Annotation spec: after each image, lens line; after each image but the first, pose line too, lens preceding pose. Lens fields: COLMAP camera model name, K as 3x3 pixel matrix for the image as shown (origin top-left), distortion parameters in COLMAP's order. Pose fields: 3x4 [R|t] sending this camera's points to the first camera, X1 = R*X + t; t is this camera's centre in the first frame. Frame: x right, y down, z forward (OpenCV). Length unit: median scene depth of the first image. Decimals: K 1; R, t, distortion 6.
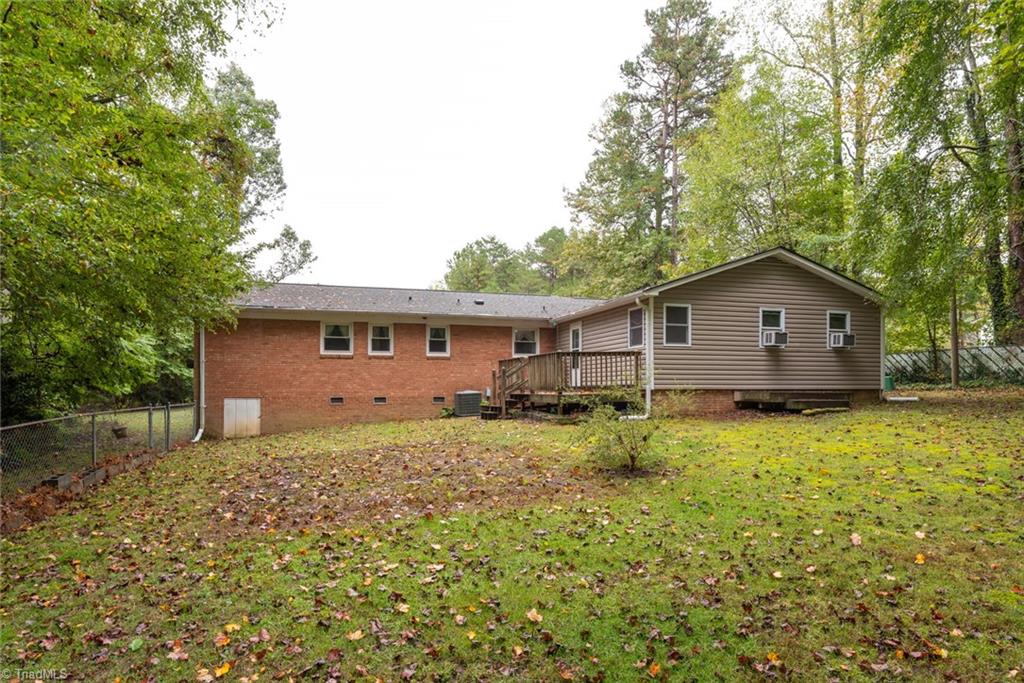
lens RADIAL K [[559.7, 0, 507.7], [0, 559.7, 389.4], [0, 0, 1]] dist [0.001603, 0.000187]
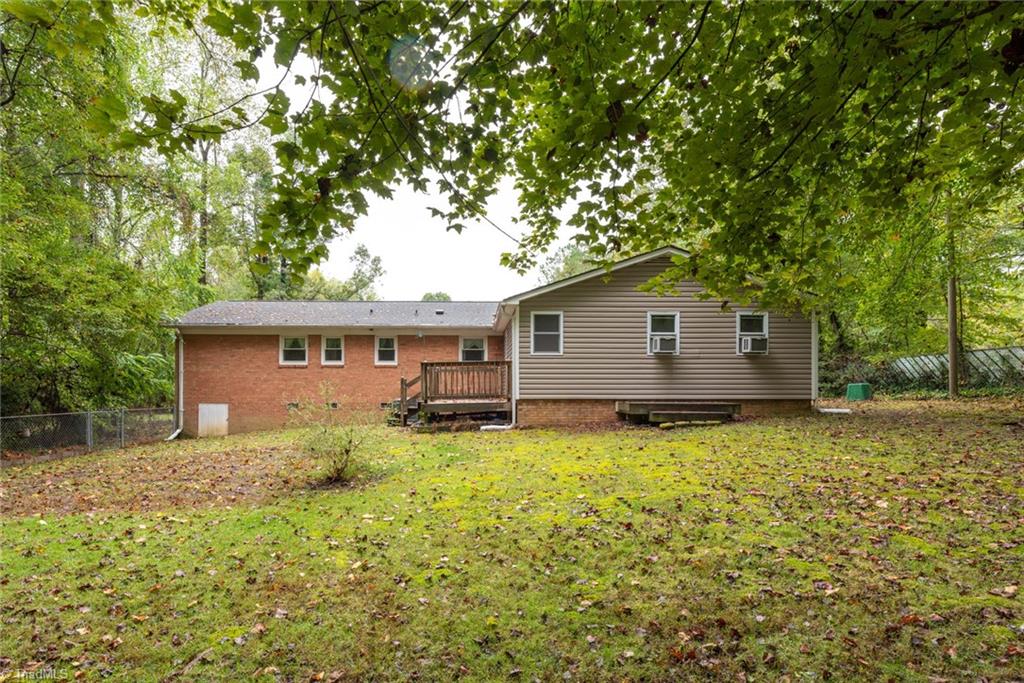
lens RADIAL K [[553.6, 0, 513.5], [0, 553.6, 388.9], [0, 0, 1]] dist [0.003684, 0.000589]
pose [[0.967287, 0.002107, -0.253675, 0.421319], [-0.002285, 0.999997, -0.000410, -0.014904], [0.253673, 0.000976, 0.967289, 0.043319]]
